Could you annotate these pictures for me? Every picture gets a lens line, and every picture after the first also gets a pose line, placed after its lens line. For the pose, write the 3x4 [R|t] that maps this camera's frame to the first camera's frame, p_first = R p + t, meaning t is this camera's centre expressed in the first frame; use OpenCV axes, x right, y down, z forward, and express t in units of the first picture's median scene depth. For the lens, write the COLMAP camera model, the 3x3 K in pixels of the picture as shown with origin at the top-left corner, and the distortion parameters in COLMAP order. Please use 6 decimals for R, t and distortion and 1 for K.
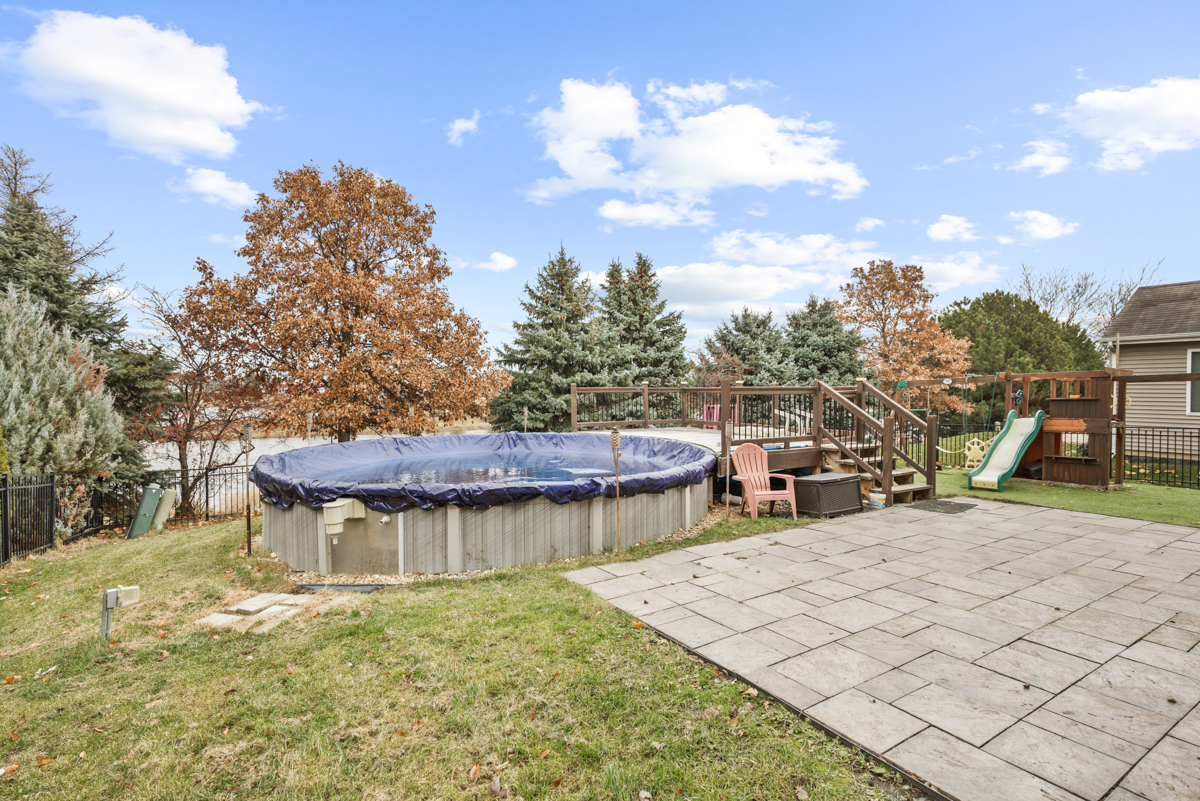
lens RADIAL K [[572.2, 0, 592.0], [0, 572.2, 382.6], [0, 0, 1]] dist [0.000355, -0.000027]
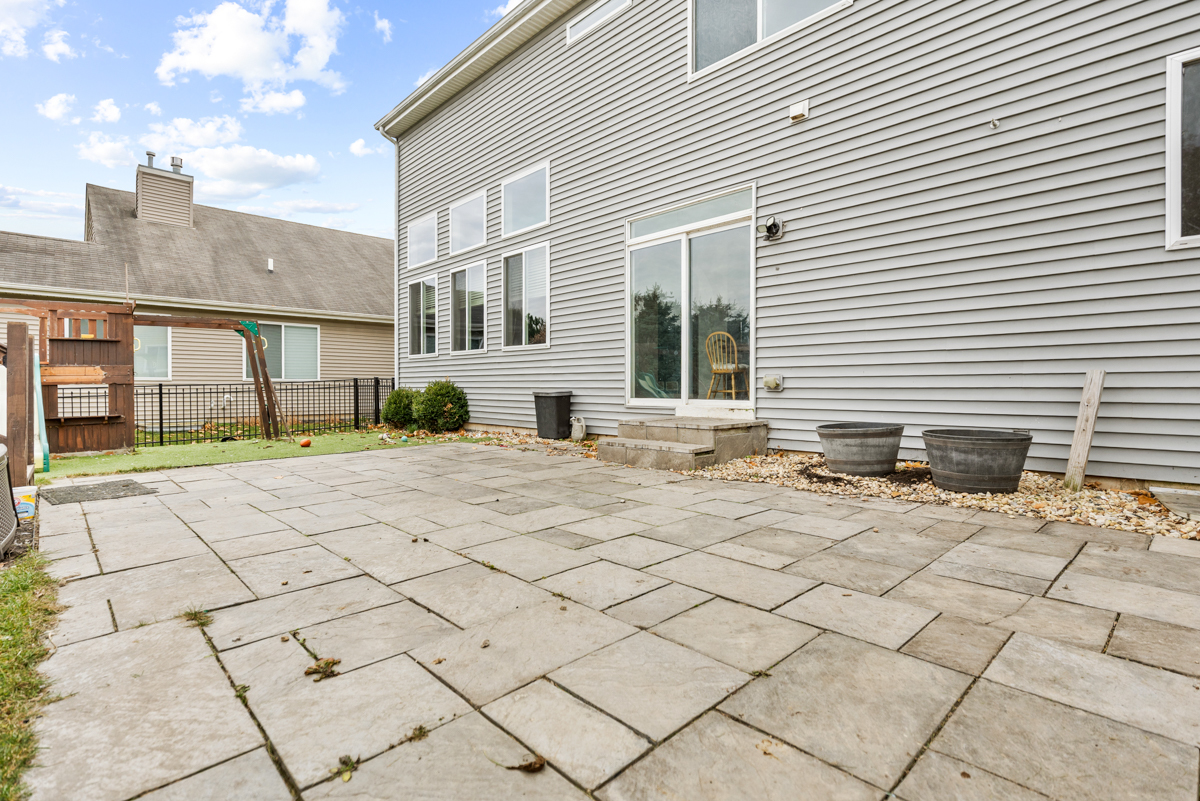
lens RADIAL K [[572.2, 0, 592.0], [0, 572.2, 382.6], [0, 0, 1]] dist [0.000355, -0.000027]
pose [[-0.206048, 0.006671, 0.978519, -0.040213], [-0.006742, 0.999943, -0.008237, 0.110369], [-0.978519, -0.008294, -0.205991, 0.639820]]
